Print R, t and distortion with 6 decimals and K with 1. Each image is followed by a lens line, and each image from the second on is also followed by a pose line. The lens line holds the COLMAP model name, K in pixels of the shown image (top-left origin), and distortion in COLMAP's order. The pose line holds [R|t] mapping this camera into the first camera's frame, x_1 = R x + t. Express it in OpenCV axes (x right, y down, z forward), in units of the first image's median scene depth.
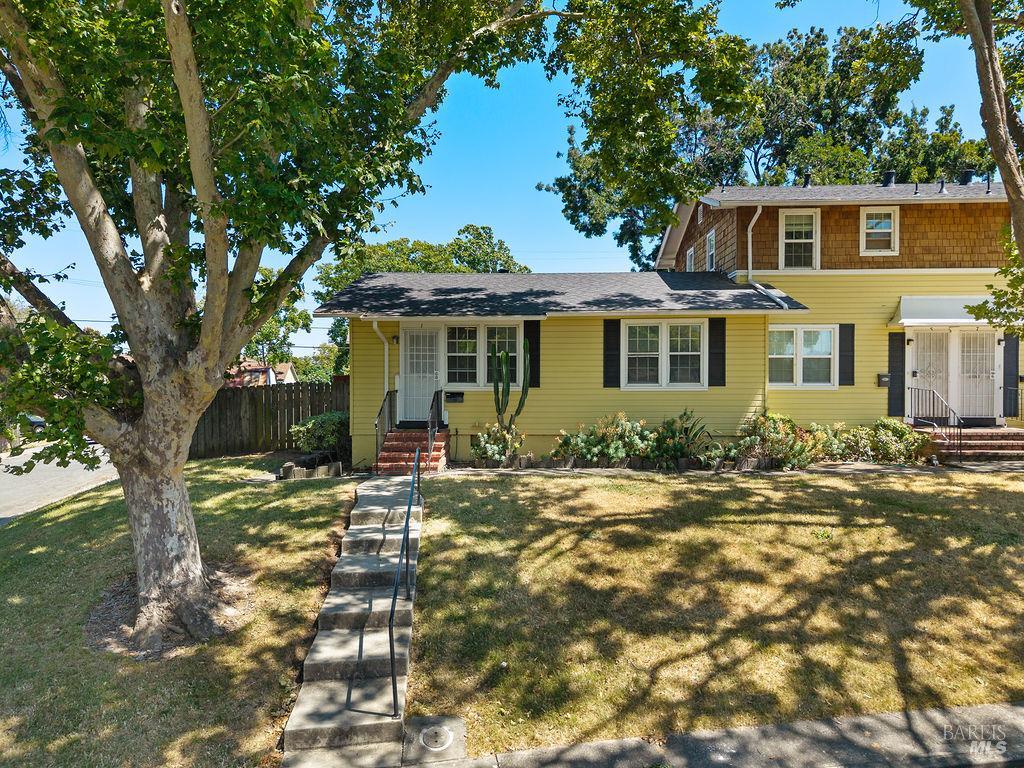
lens RADIAL K [[702.5, 0, 515.6], [0, 702.5, 386.2], [0, 0, 1]] dist [-0.011170, -0.007924]
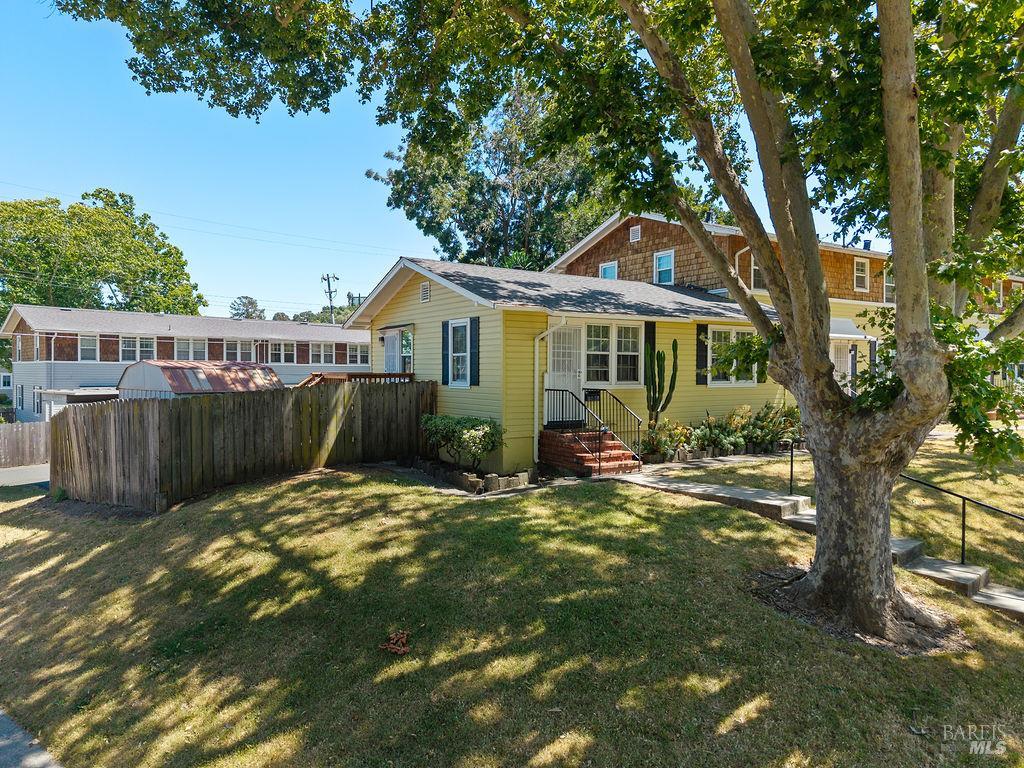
lens RADIAL K [[702.5, 0, 519.1], [0, 702.5, 386.0], [0, 0, 1]] dist [-0.011170, -0.007924]
pose [[0.799924, -0.008325, 0.600043, -0.766374], [0.007172, 0.999965, 0.004313, -0.002968], [-0.600058, 0.000853, 0.799956, 0.261482]]
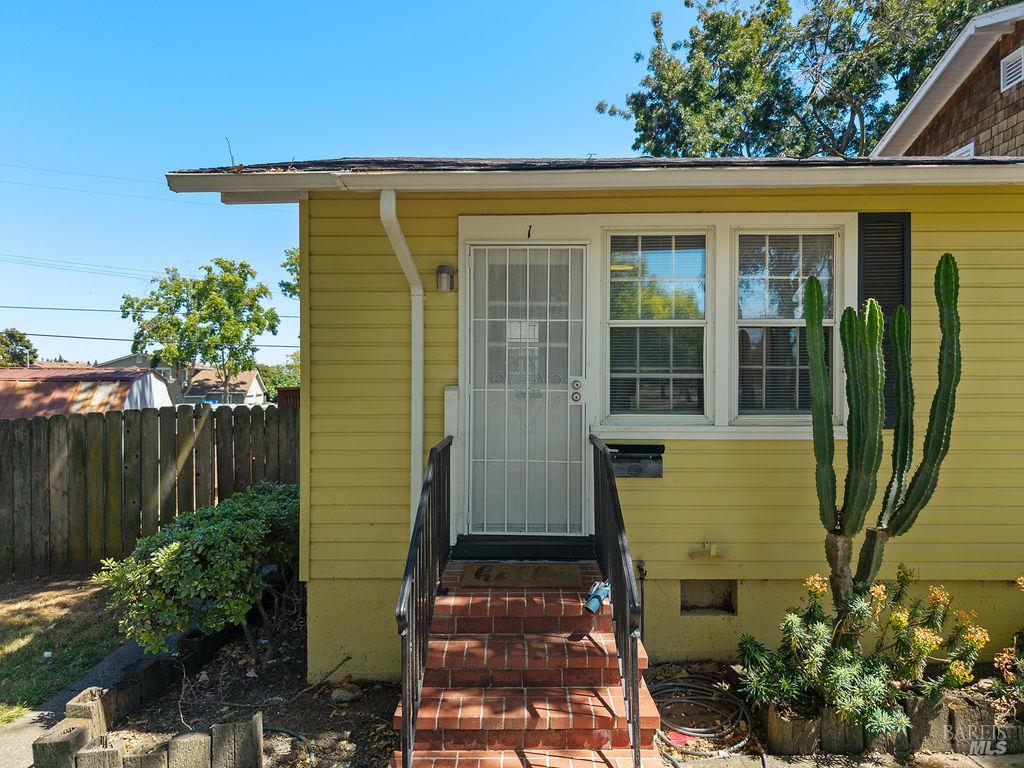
lens RADIAL K [[702.5, 0, 515.3], [0, 702.5, 382.7], [0, 0, 1]] dist [-0.011170, -0.007924]
pose [[0.999558, 0.000150, 0.029739, -0.148597], [0.000420, 0.999816, -0.019162, -0.012837], [-0.029737, 0.019166, 0.999374, 0.680389]]
